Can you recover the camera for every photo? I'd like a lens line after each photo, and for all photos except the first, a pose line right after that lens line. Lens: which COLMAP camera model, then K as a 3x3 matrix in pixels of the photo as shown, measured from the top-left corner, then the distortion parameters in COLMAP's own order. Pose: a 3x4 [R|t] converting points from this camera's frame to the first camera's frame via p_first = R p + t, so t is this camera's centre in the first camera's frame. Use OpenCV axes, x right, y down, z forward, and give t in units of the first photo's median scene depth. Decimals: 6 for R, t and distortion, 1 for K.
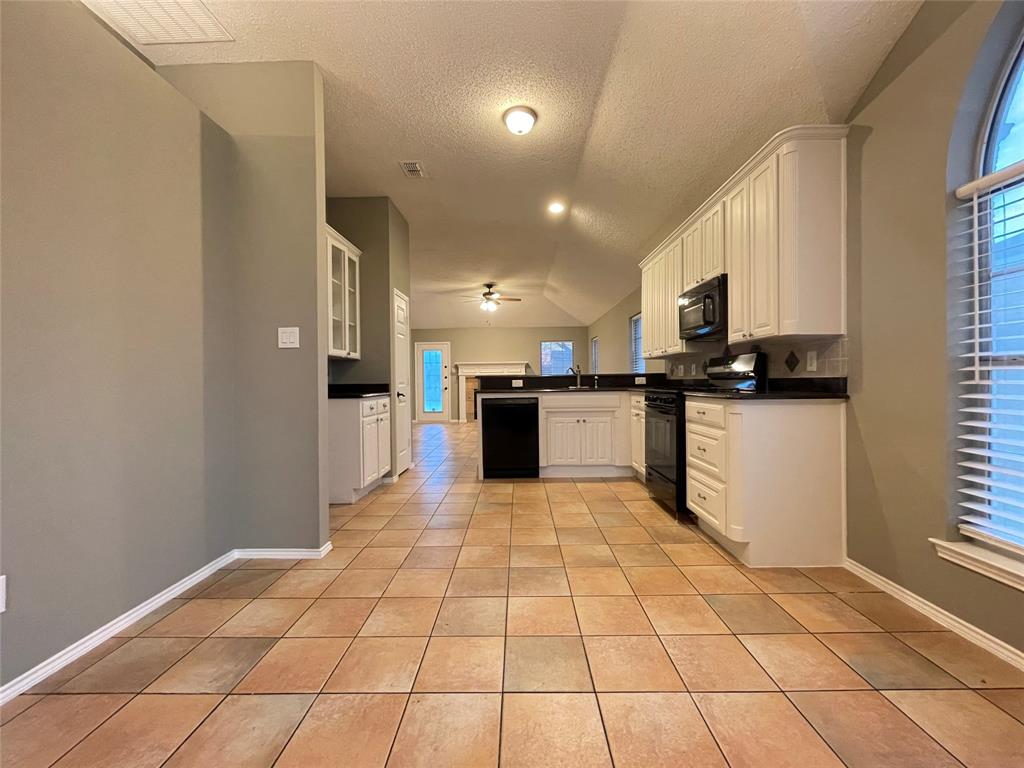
lens RADIAL K [[415.1, 0, 512.9], [0, 415.1, 382.8], [0, 0, 1]] dist [0.000606, 0.000187]
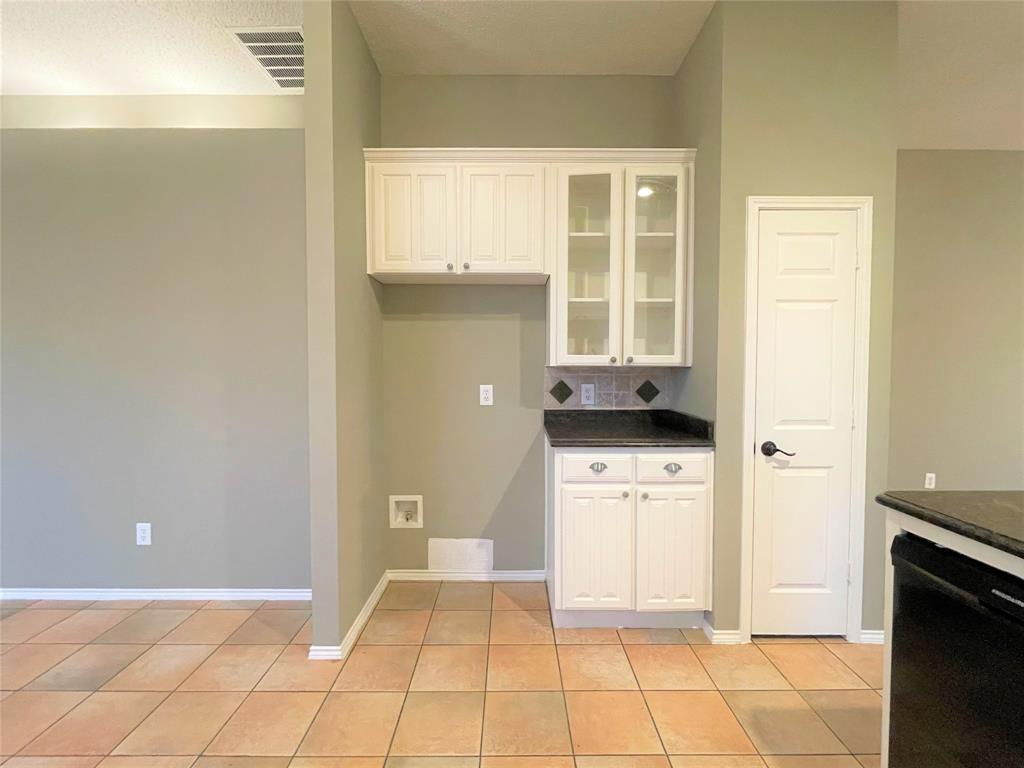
lens RADIAL K [[467.0, 0, 512.0], [0, 467.0, 384.0], [0, 0, 1]] dist [0.002659, 0.000538]
pose [[0.016121, 0.048384, -0.998699, 0.282326], [-0.008670, 0.998798, 0.048249, -0.086369], [0.999832, 0.007880, 0.016521, 1.098729]]
